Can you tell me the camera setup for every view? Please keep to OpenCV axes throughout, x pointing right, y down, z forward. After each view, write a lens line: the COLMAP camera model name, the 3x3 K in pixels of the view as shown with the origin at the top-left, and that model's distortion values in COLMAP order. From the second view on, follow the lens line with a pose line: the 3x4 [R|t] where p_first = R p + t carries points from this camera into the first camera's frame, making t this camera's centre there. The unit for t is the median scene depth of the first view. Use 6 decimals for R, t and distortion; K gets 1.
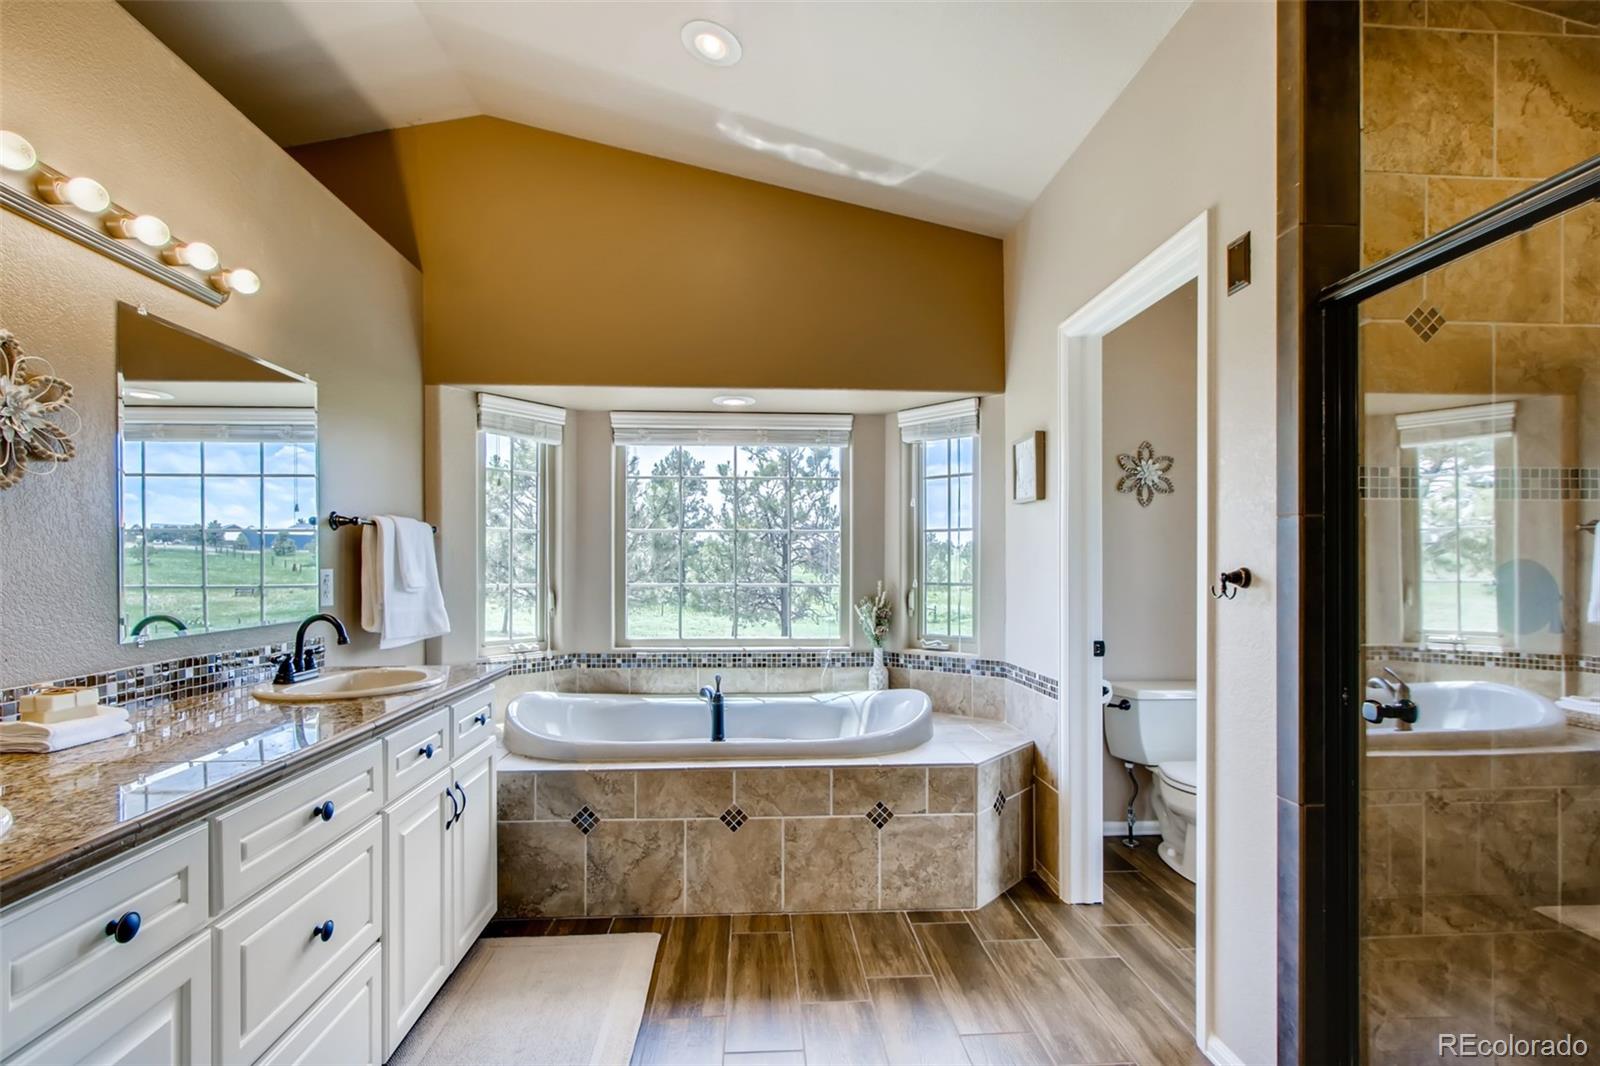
lens RADIAL K [[756.5, 0, 791.7], [0, 756.5, 556.2], [0, 0, 1]] dist [-0.001492, 0.012526]
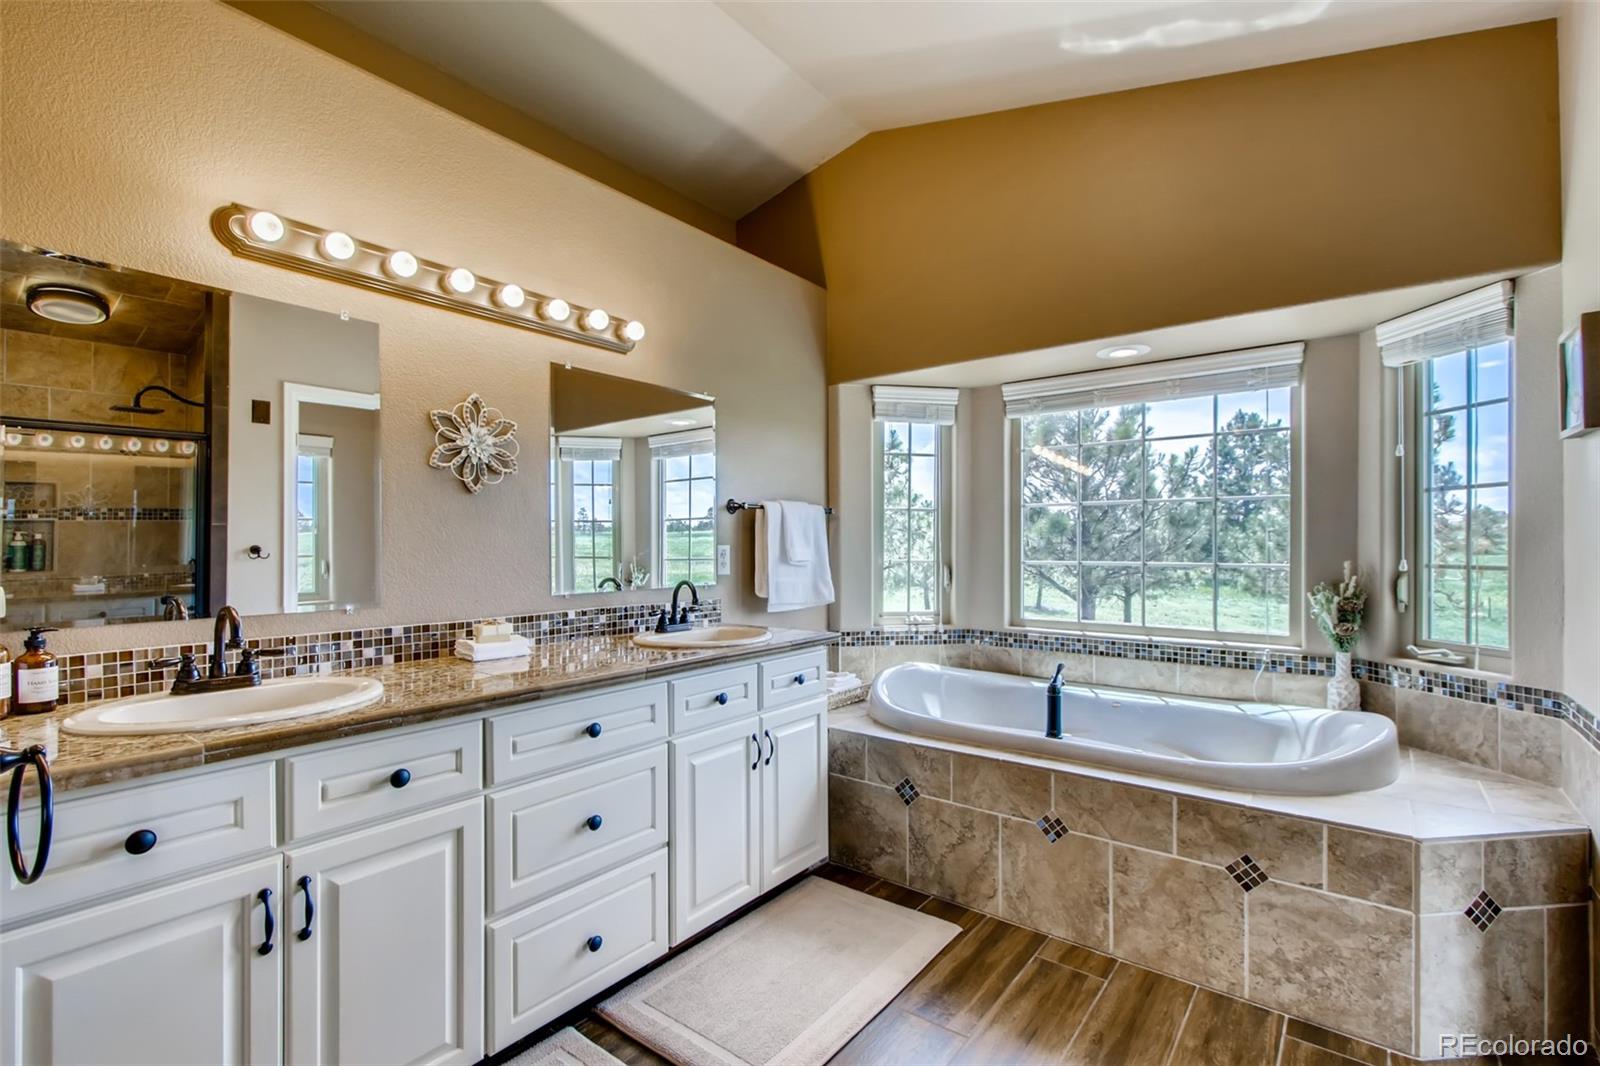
lens RADIAL K [[729.5, 0, 803.1], [0, 729.5, 537.7], [0, 0, 1]] dist [0.004036, -0.000529]
pose [[0.750746, -0.008836, -0.660531, 0.269117], [0.010665, 0.999942, -0.001255, 0.007183], [0.660504, -0.006102, 0.750797, 0.170663]]
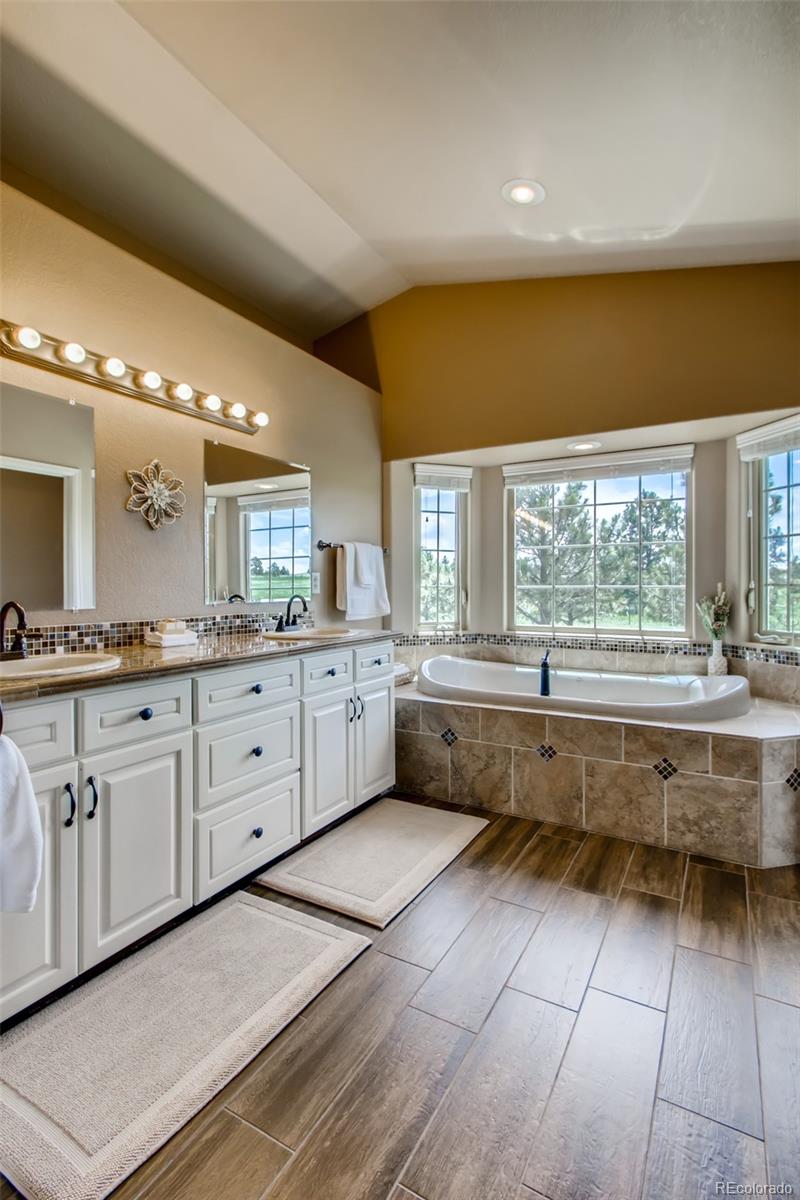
lens RADIAL K [[567.4, 0, 401.6], [0, 567.4, 579.6], [0, 0, 1]] dist [-0.001492, 0.012526]
pose [[0.834179, -0.009466, -0.551412, 0.270595], [0.008507, 0.999955, -0.004296, 0.038460], [0.551428, -0.001107, 0.834222, 0.003694]]
